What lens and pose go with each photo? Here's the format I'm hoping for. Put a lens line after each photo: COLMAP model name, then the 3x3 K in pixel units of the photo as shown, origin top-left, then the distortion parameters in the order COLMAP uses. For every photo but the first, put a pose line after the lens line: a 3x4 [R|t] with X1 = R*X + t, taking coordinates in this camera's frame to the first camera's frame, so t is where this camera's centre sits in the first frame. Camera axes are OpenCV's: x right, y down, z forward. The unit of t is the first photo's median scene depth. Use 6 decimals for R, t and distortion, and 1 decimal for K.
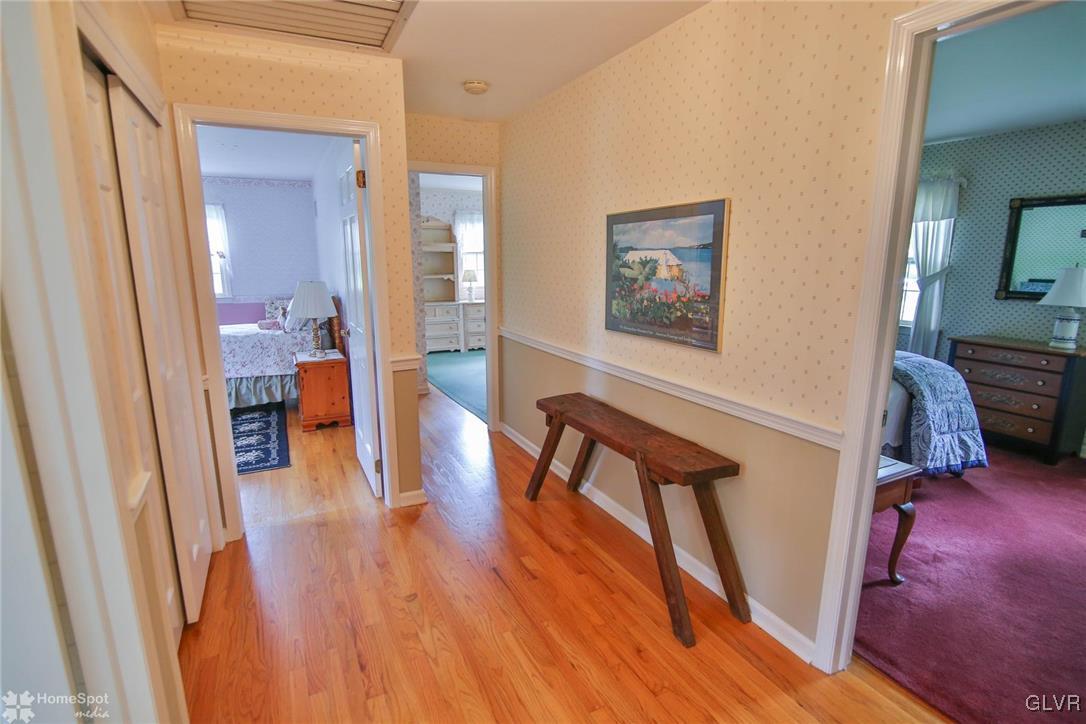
lens RADIAL K [[529.0, 0, 543.6], [0, 529.0, 361.2], [0, 0, 1]] dist [-0.020283, -0.001045]
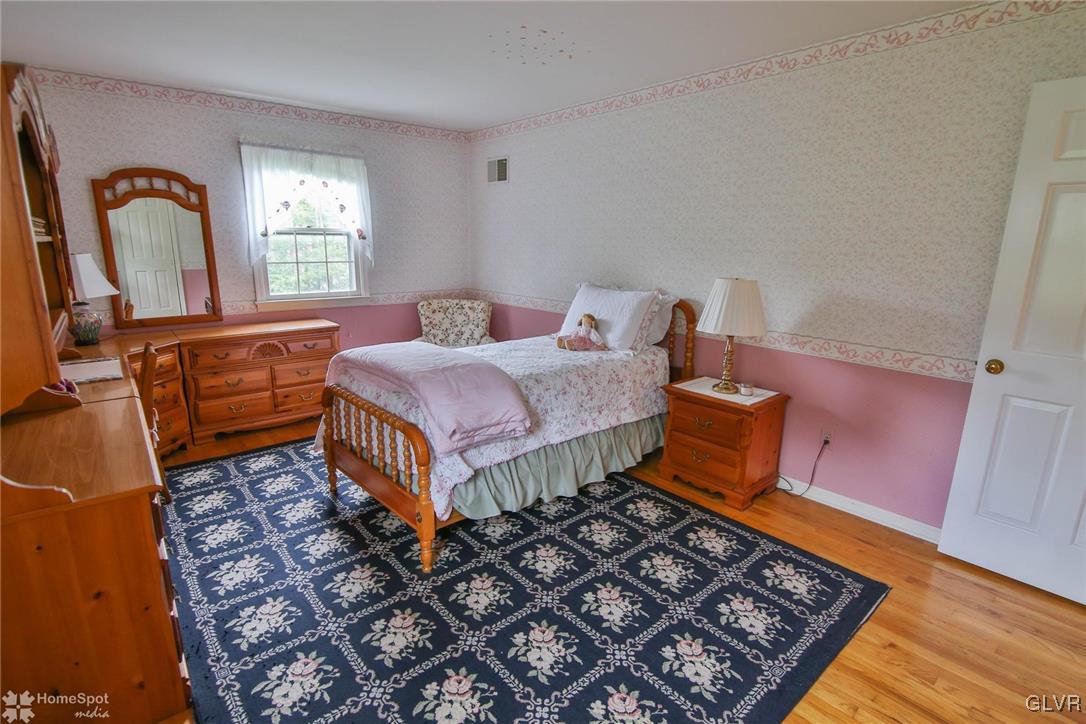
lens RADIAL K [[529.0, 0, 540.9], [0, 529.0, 363.3], [0, 0, 1]] dist [-0.020283, -0.001045]
pose [[0.971022, -0.041989, 0.235272, -0.458501], [0.033702, 0.998665, 0.039136, -0.045483], [-0.236601, -0.030073, 0.971141, 0.231235]]
